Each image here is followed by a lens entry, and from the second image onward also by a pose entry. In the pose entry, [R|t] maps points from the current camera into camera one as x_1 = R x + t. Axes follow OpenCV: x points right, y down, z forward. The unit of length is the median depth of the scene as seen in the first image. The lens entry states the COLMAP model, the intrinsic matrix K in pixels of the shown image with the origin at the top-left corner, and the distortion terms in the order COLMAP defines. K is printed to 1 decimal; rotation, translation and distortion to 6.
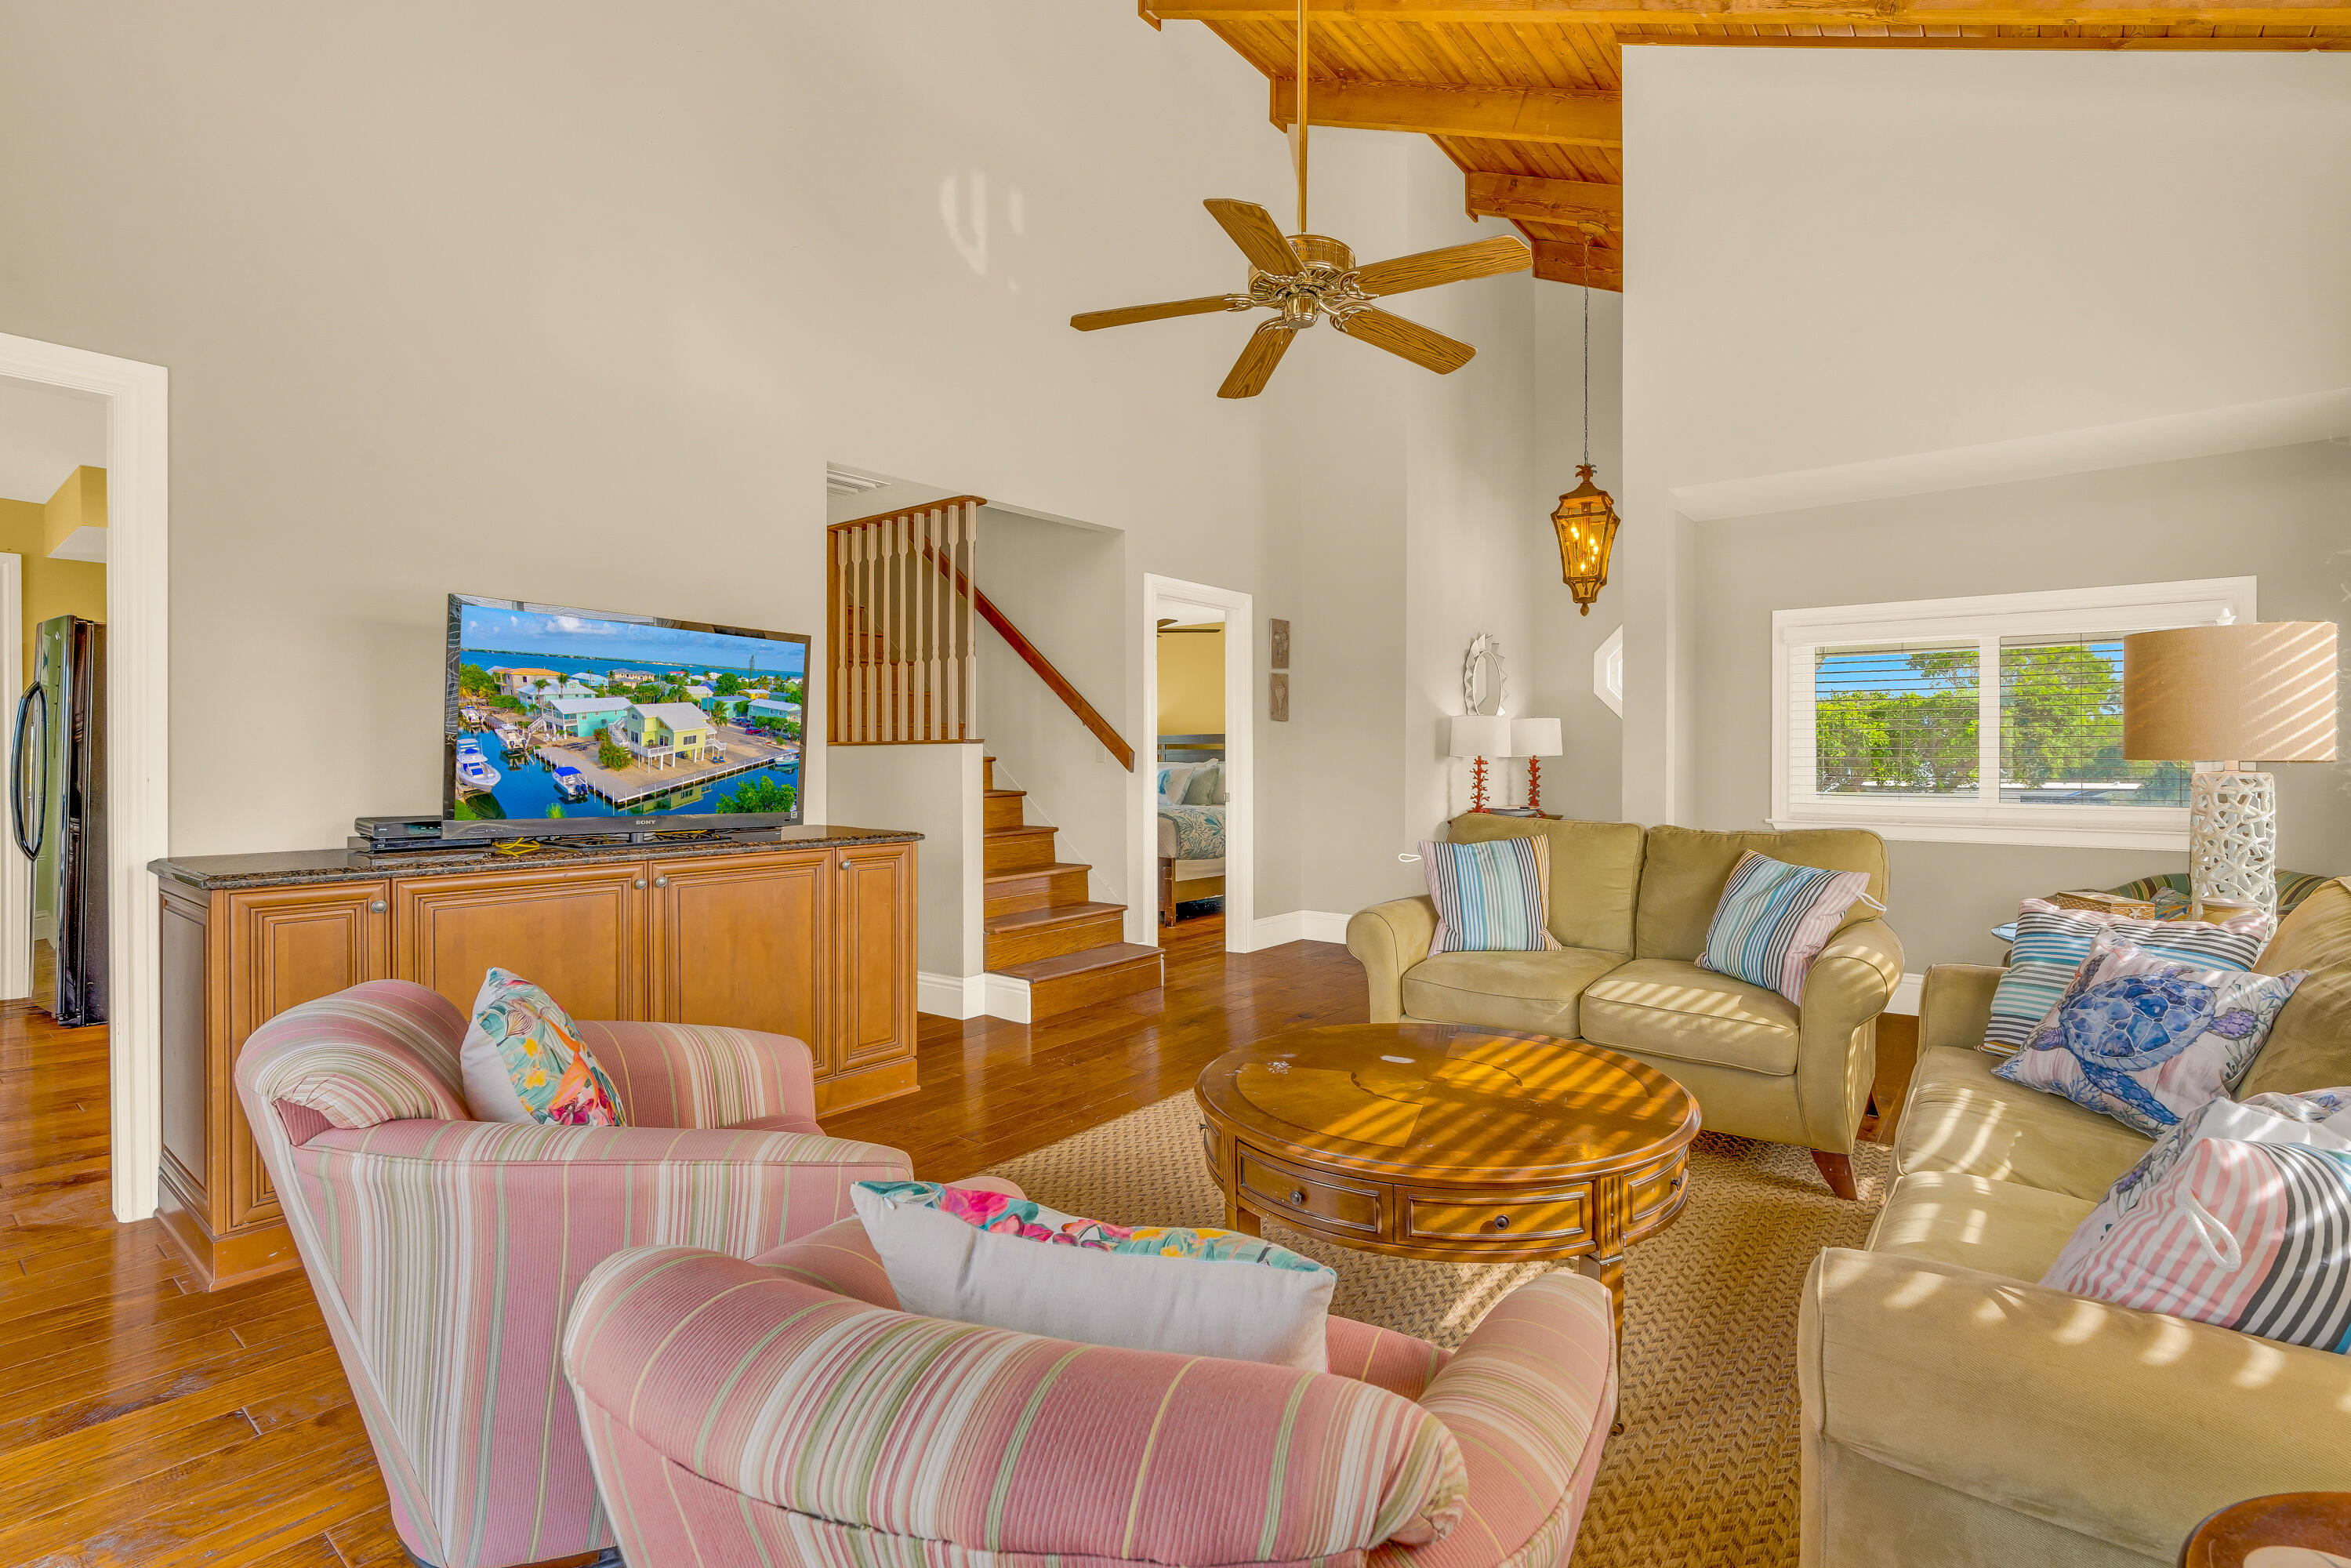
lens RADIAL K [[1090.9, 0, 1180.5], [0, 1090.9, 752.4], [0, 0, 1]] dist [-0.001676, 0.000806]
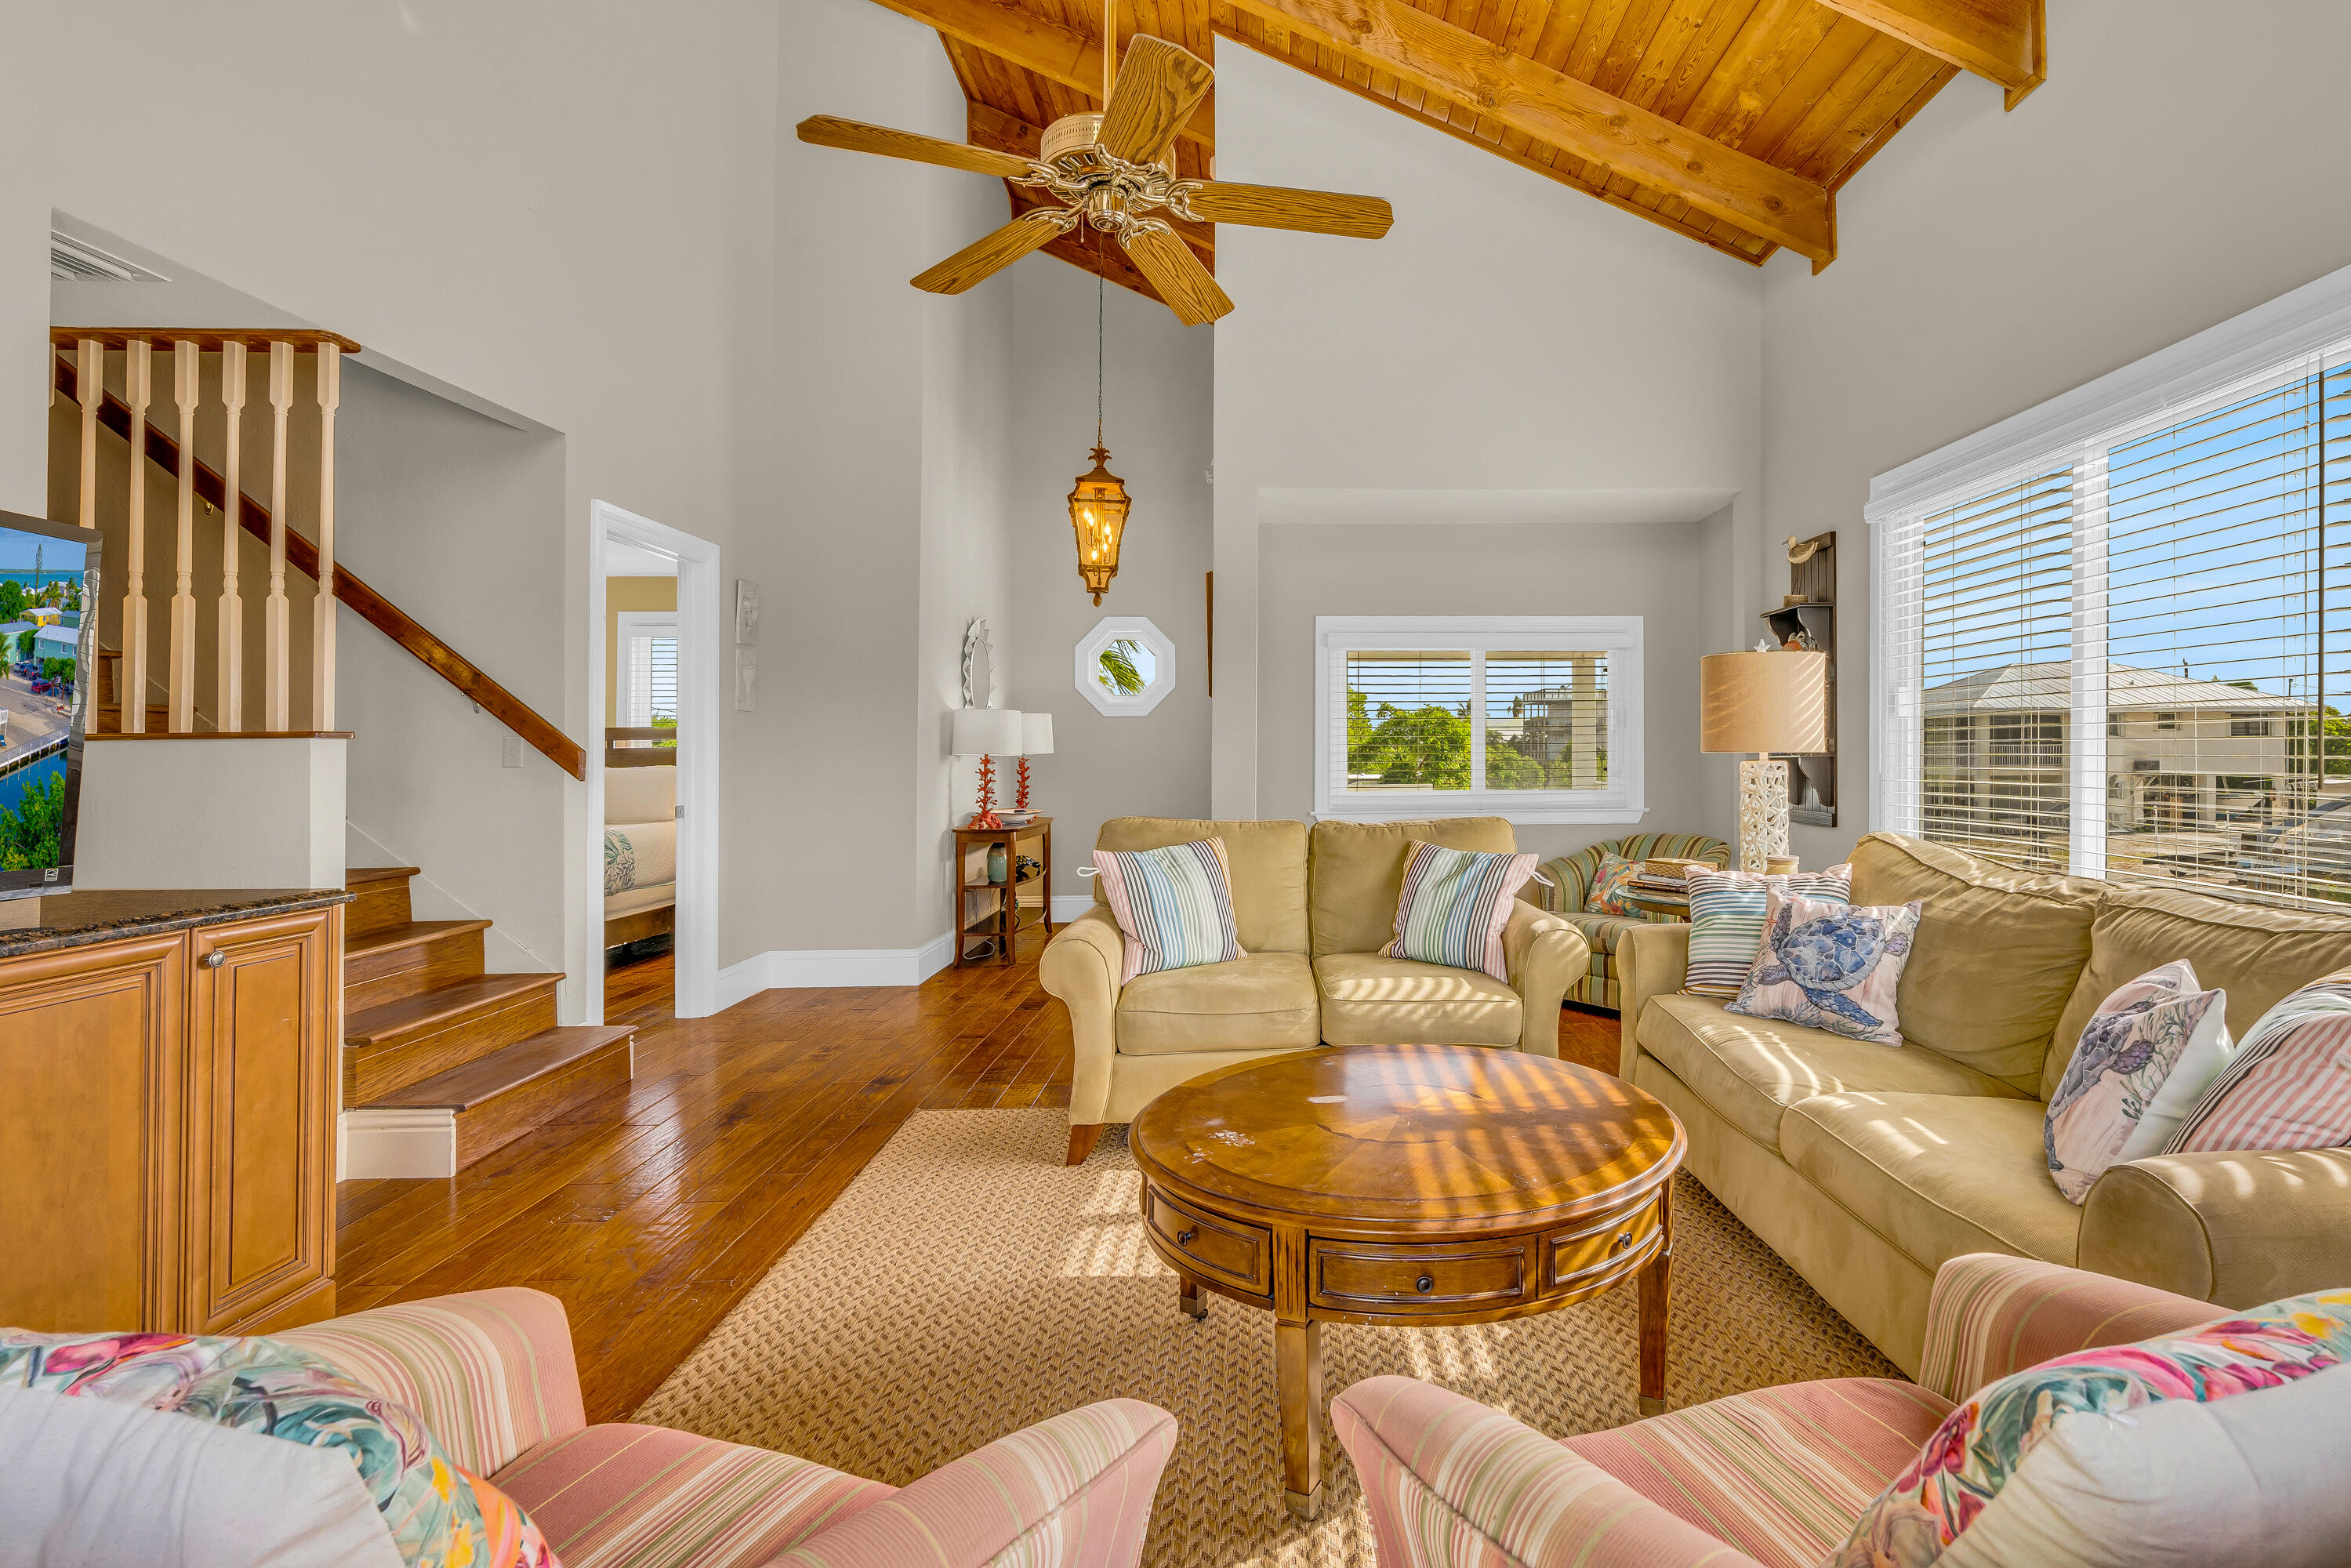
lens RADIAL K [[1163.0, 0, 1331.5], [0, 1163.0, 737.2], [0, 0, 1]] dist [-0.017207, 0.010698]
pose [[0.749079, 0.003707, 0.662470, -0.265932], [0.004512, 0.999933, -0.010697, 0.000978], [-0.662465, 0.011002, 0.749012, 0.191663]]
